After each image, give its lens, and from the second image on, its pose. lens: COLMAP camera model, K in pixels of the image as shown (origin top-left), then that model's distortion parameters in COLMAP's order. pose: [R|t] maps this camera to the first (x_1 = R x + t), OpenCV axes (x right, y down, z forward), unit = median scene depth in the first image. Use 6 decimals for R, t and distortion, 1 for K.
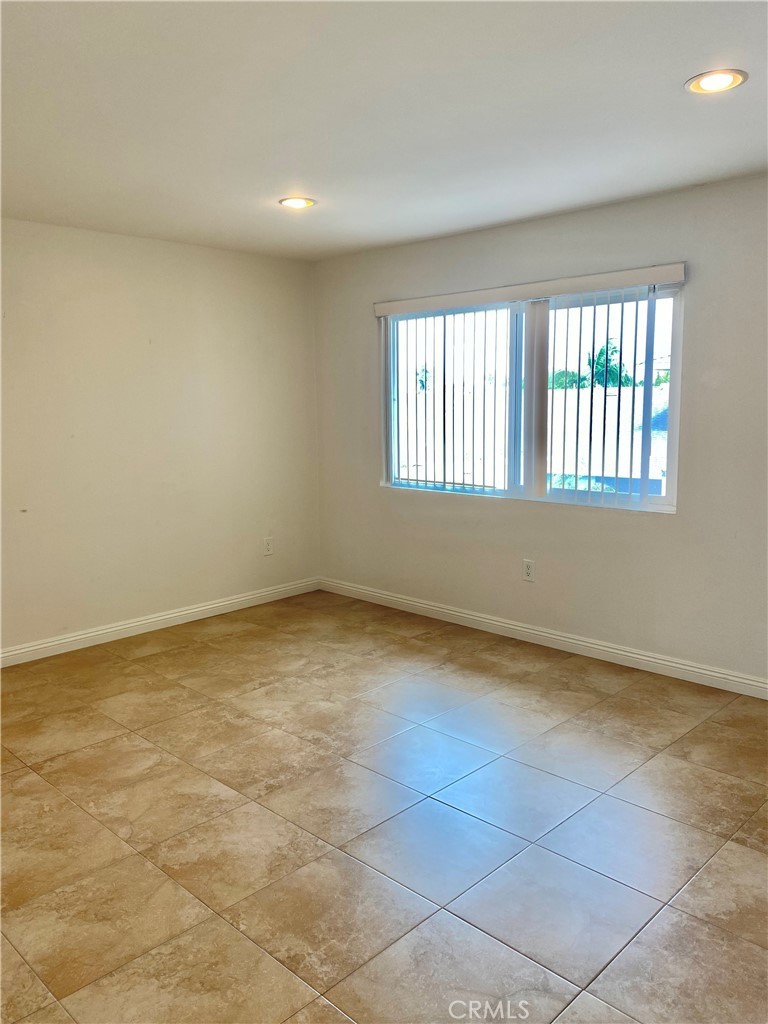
lens RADIAL K [[788.4, 0, 385.3], [0, 788.4, 511.9], [0, 0, 1]] dist [0.028514, -0.029995]
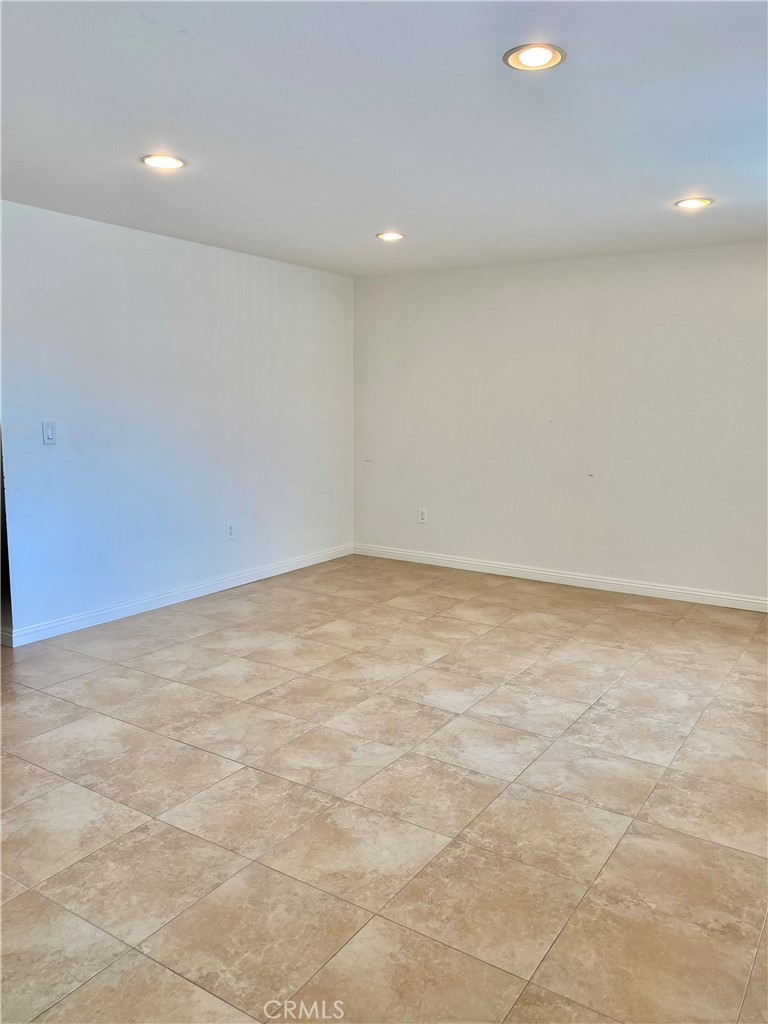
lens RADIAL K [[788.4, 0, 384.0], [0, 788.4, 509.2], [0, 0, 1]] dist [0.028514, -0.029995]
pose [[0.195501, 0.159045, -0.967721, 0.918277], [-0.160011, 0.978712, 0.128526, -0.068761], [0.967562, 0.129719, 0.216788, 0.460543]]
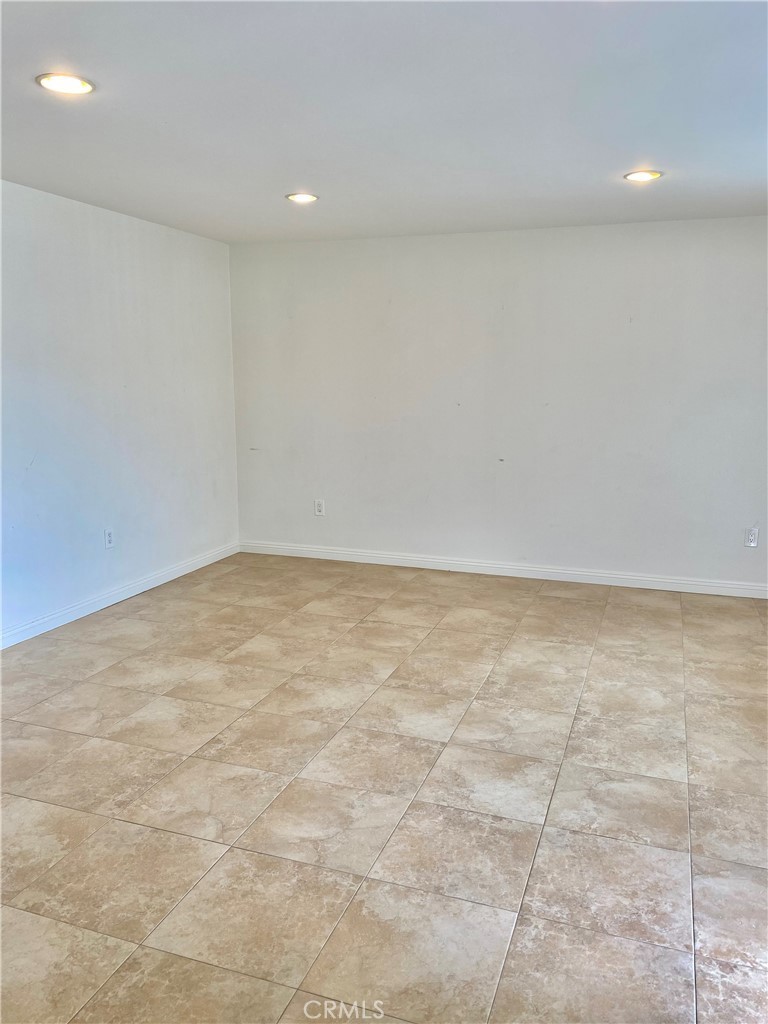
lens RADIAL K [[788.4, 0, 388.6], [0, 788.4, 511.5], [0, 0, 1]] dist [0.028514, -0.029995]
pose [[0.421810, 0.178680, -0.888904, 0.736596], [-0.147180, 0.980880, 0.127327, -0.062184], [0.894659, 0.077121, 0.440043, 0.336864]]
